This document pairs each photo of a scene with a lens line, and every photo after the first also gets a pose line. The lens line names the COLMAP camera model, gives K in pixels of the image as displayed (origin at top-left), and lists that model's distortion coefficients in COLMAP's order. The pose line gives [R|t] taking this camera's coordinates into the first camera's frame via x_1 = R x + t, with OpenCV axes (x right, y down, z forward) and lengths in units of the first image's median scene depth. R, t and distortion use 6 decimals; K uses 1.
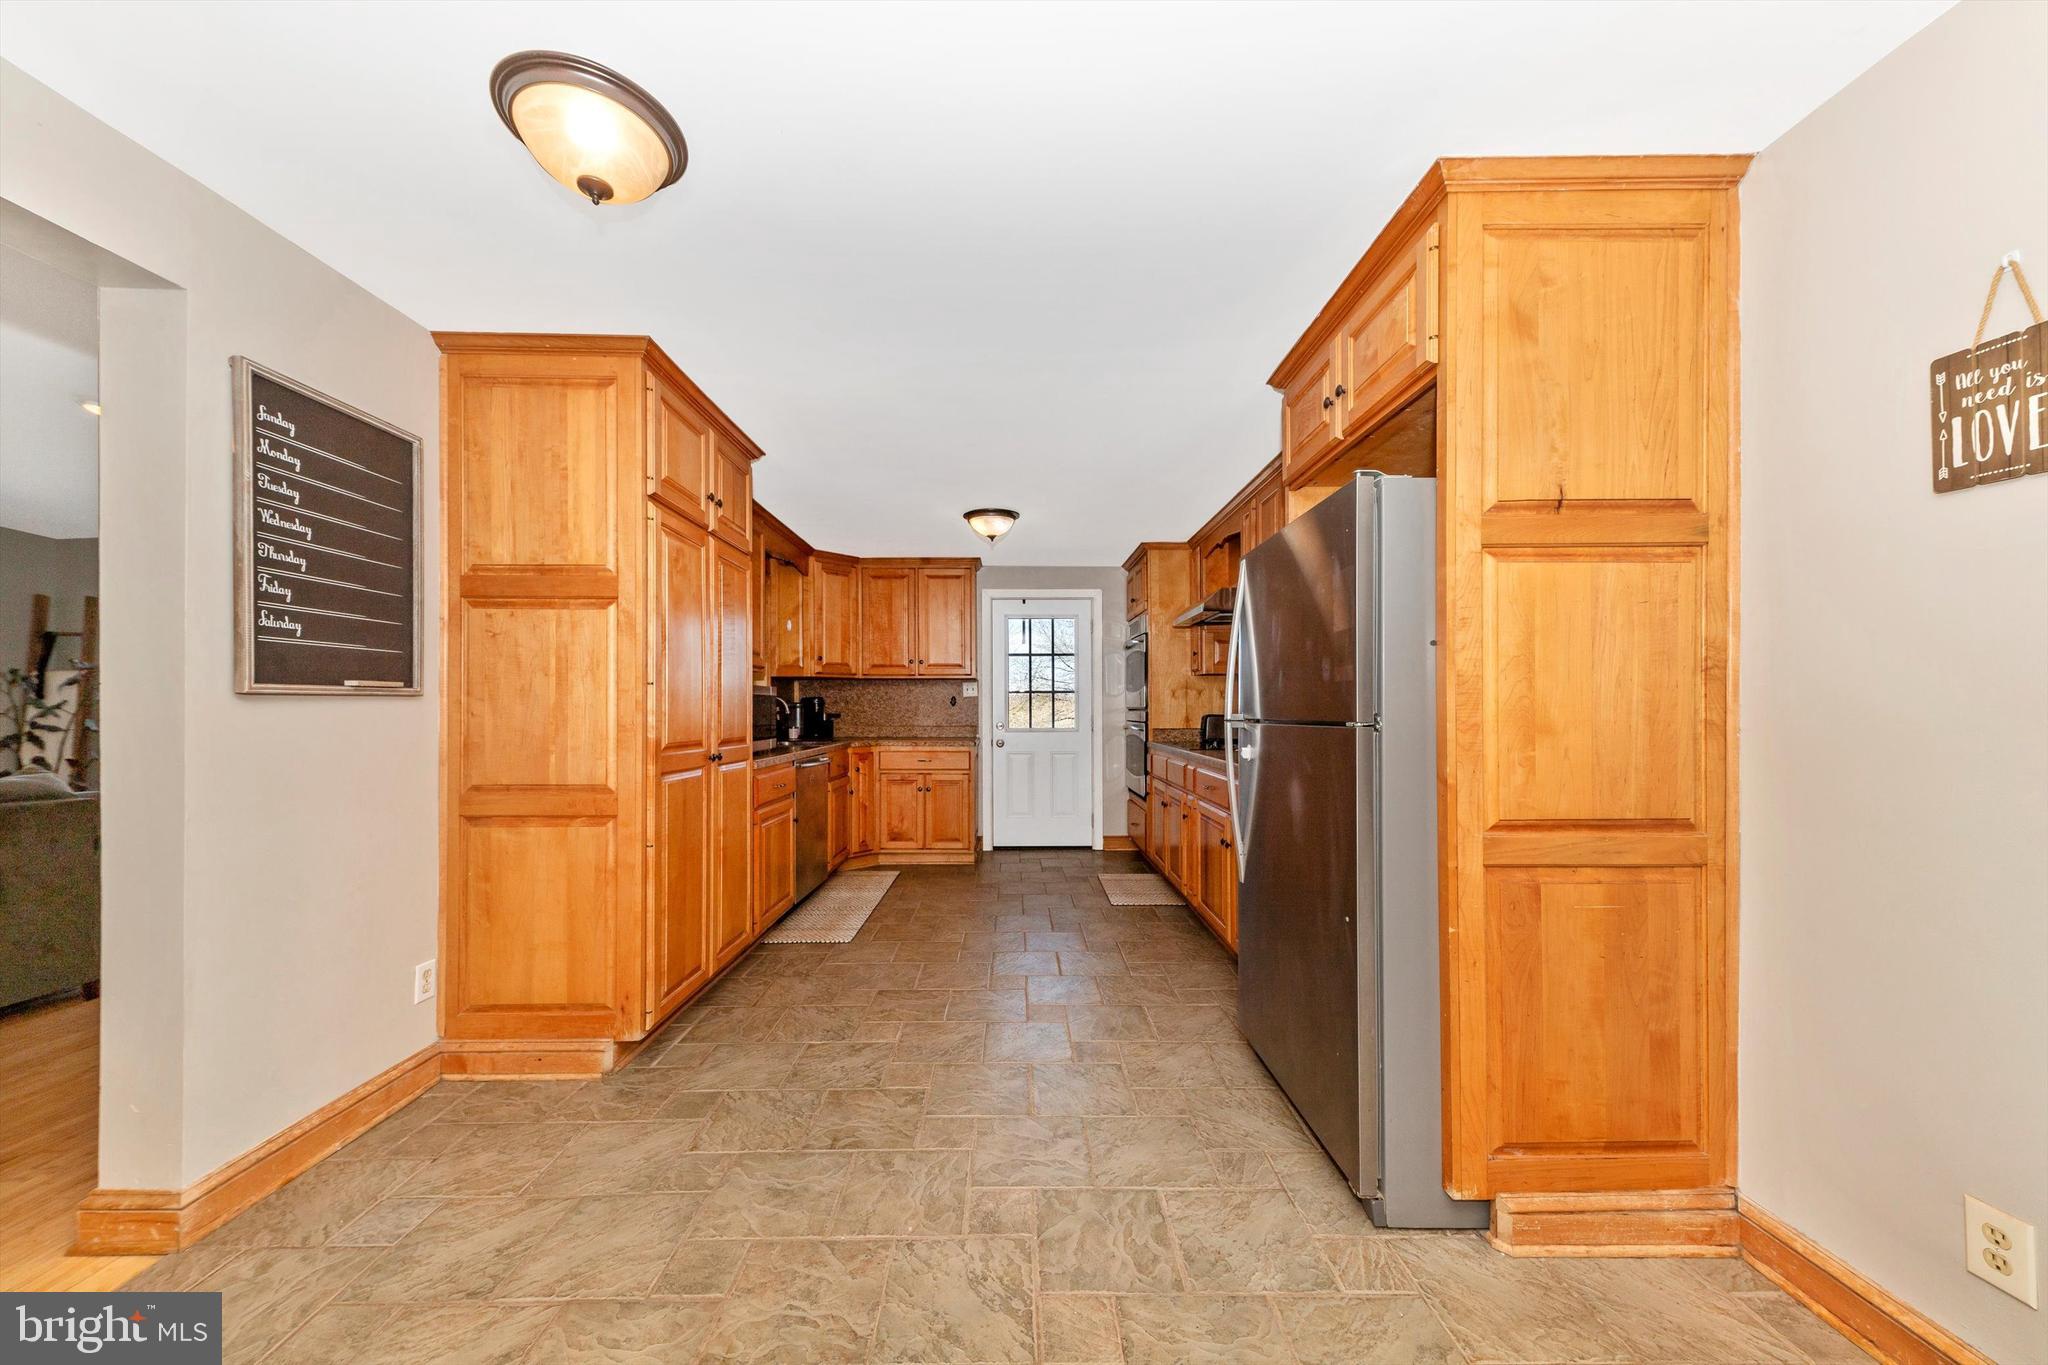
lens RADIAL K [[718.0, 0, 1015.5], [0, 718.0, 691.7], [0, 0, 1]] dist [-0.010061, -0.000230]
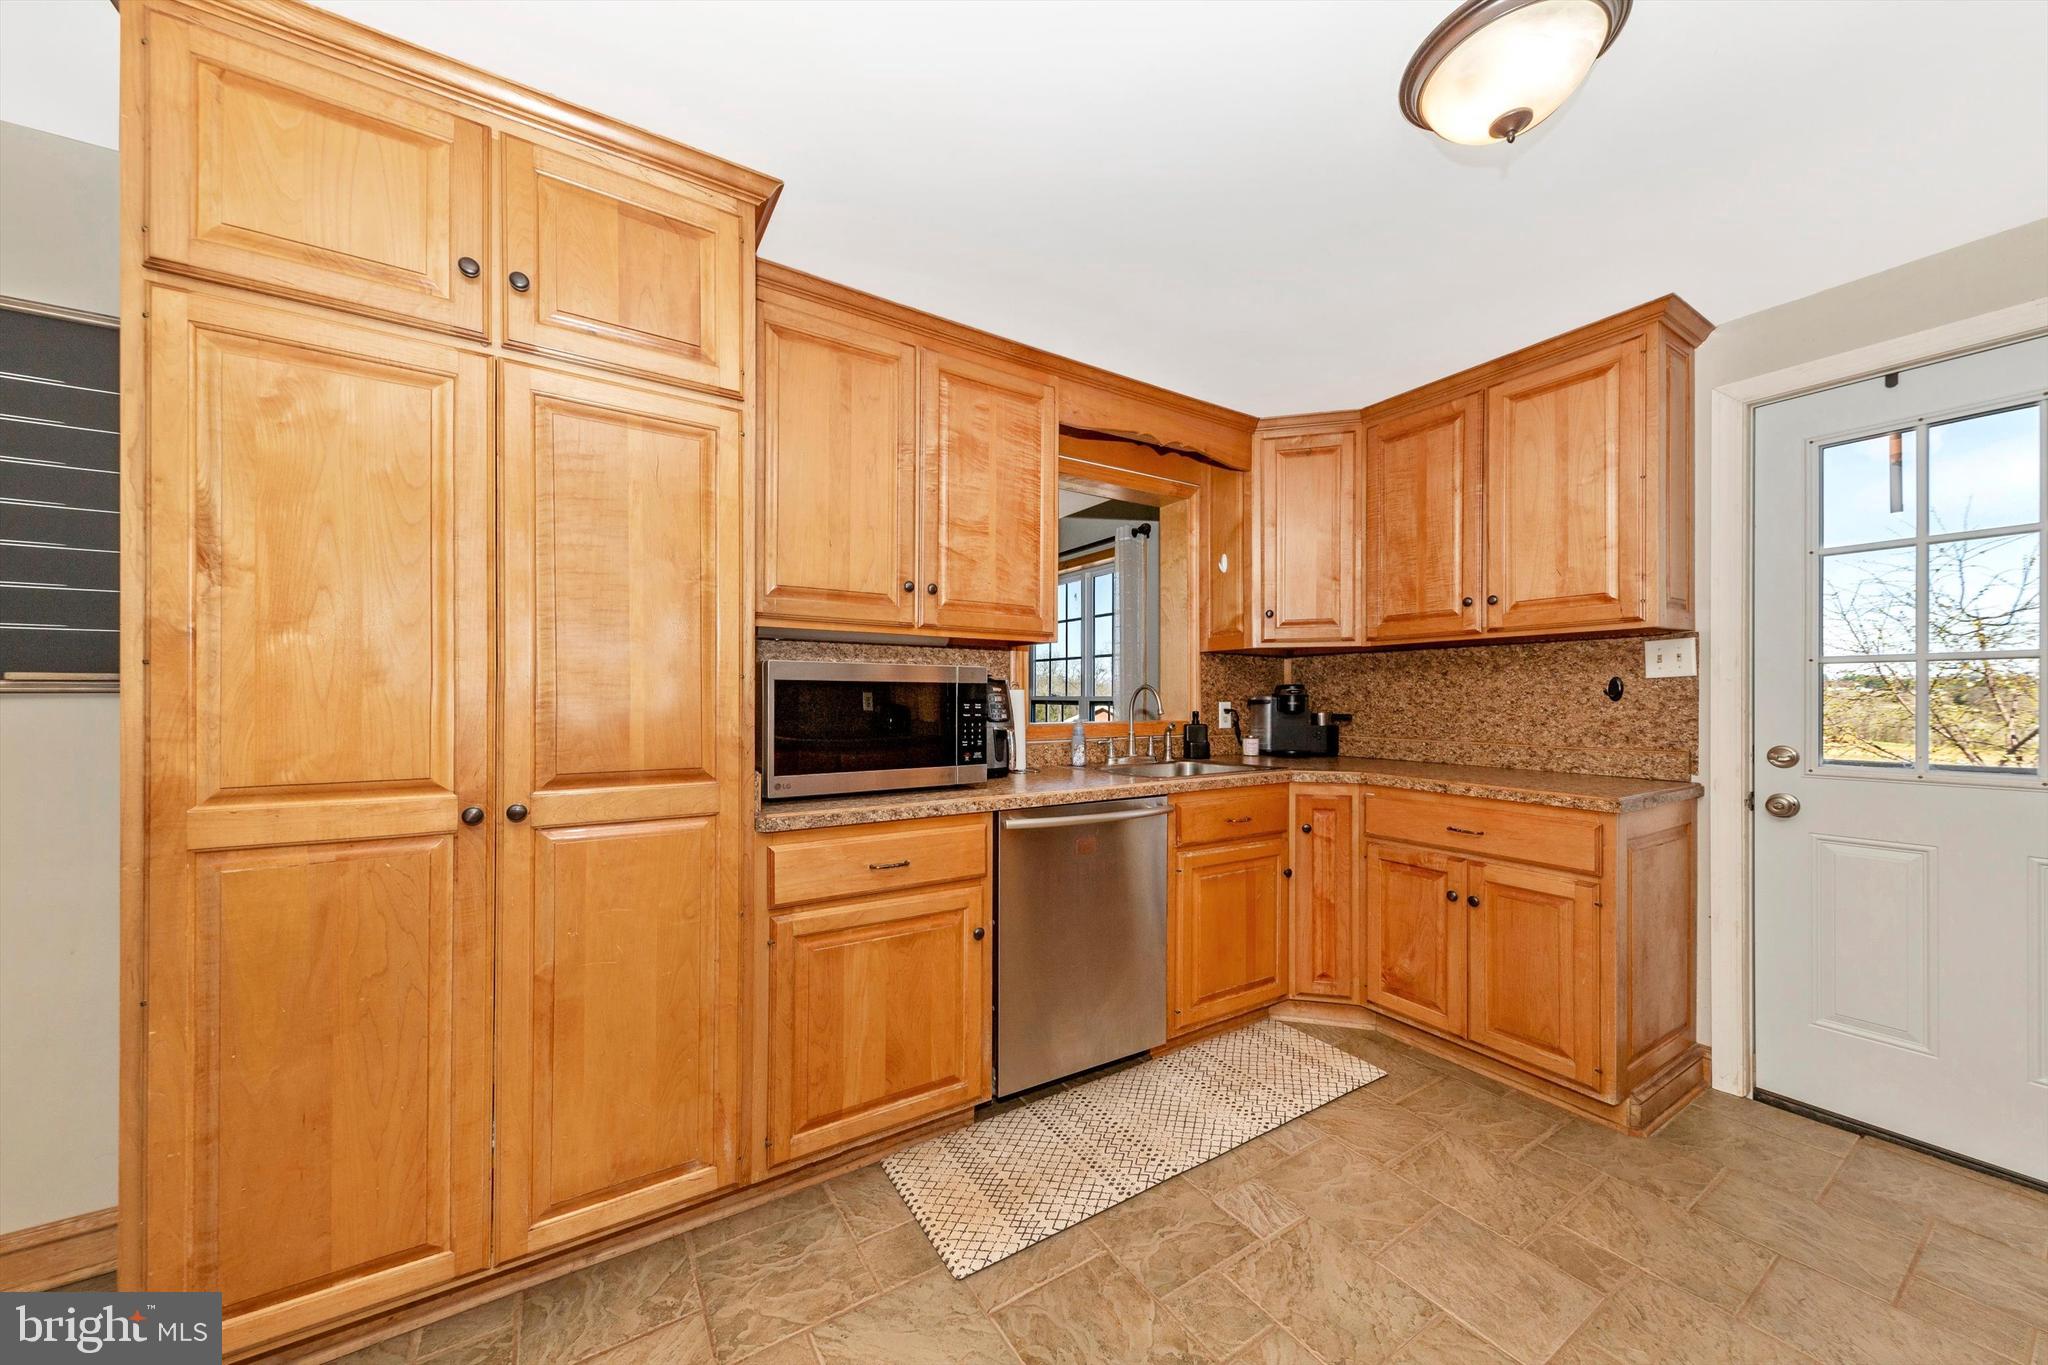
lens RADIAL K [[696.0, 0, 1019.7], [0, 696.0, 697.3], [0, 0, 1]] dist [0.001430, 0.000073]
pose [[0.521301, 0.004034, -0.853363, 0.079298], [0.017212, 0.999736, 0.015240, 0.006200], [0.853199, -0.022633, 0.521094, 0.523435]]
